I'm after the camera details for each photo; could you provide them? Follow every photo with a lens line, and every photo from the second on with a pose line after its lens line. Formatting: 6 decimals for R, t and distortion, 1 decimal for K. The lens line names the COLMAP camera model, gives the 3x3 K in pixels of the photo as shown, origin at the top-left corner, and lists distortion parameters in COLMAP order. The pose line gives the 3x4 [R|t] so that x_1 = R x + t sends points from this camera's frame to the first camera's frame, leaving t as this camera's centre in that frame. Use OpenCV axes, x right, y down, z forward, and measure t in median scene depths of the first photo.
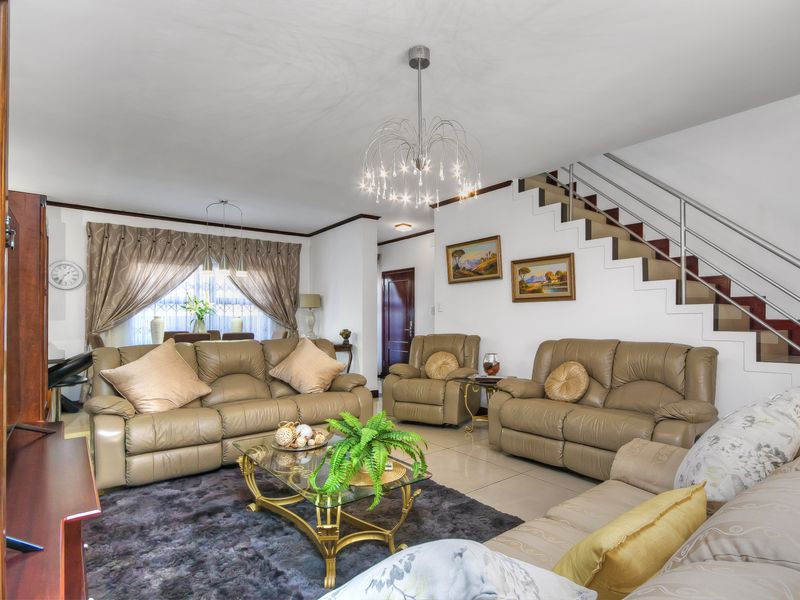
lens RADIAL K [[435.0, 0, 400.6], [0, 435.0, 307.5], [0, 0, 1]] dist [0.003051, 0.001661]
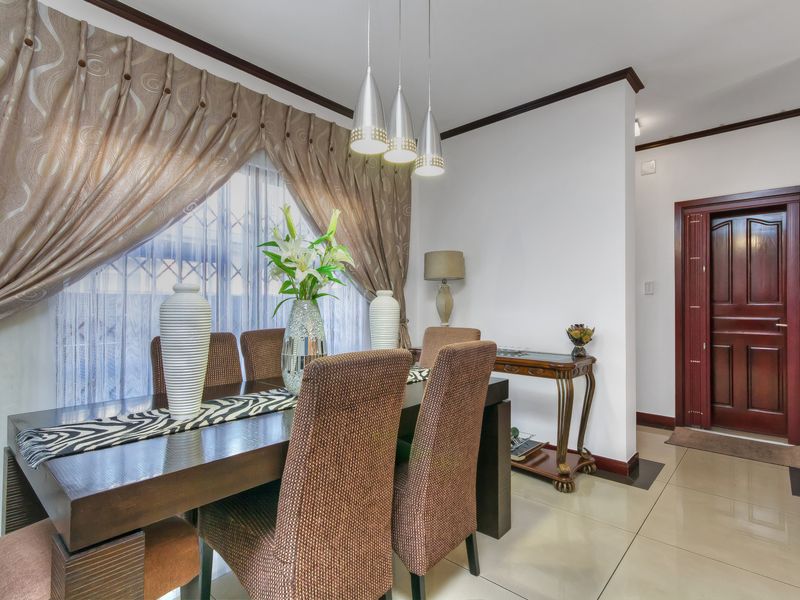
lens RADIAL K [[435.0, 0, 397.8], [0, 435.0, 301.6], [0, 0, 1]] dist [0.003051, 0.001661]
pose [[0.979613, 0.007987, 0.200733, -0.411084], [-0.010984, 0.999844, 0.013821, 0.021256], [-0.200591, -0.015744, 0.979548, 0.594979]]
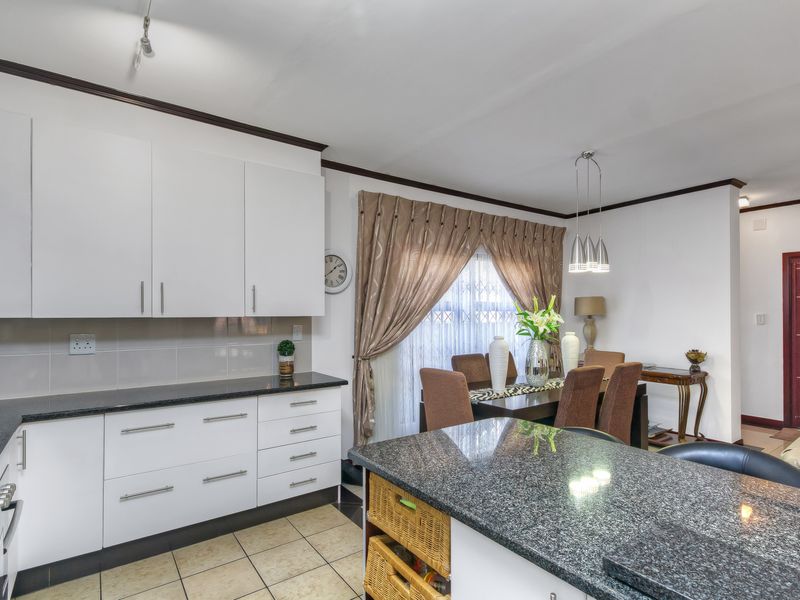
lens RADIAL K [[435.0, 0, 385.4], [0, 435.0, 311.1], [0, 0, 1]] dist [0.003051, 0.001661]
pose [[0.999186, 0.002550, -0.040269, -0.588942], [-0.001736, 0.999793, 0.020248, -0.023957], [0.040313, -0.020162, 0.998984, 0.304961]]
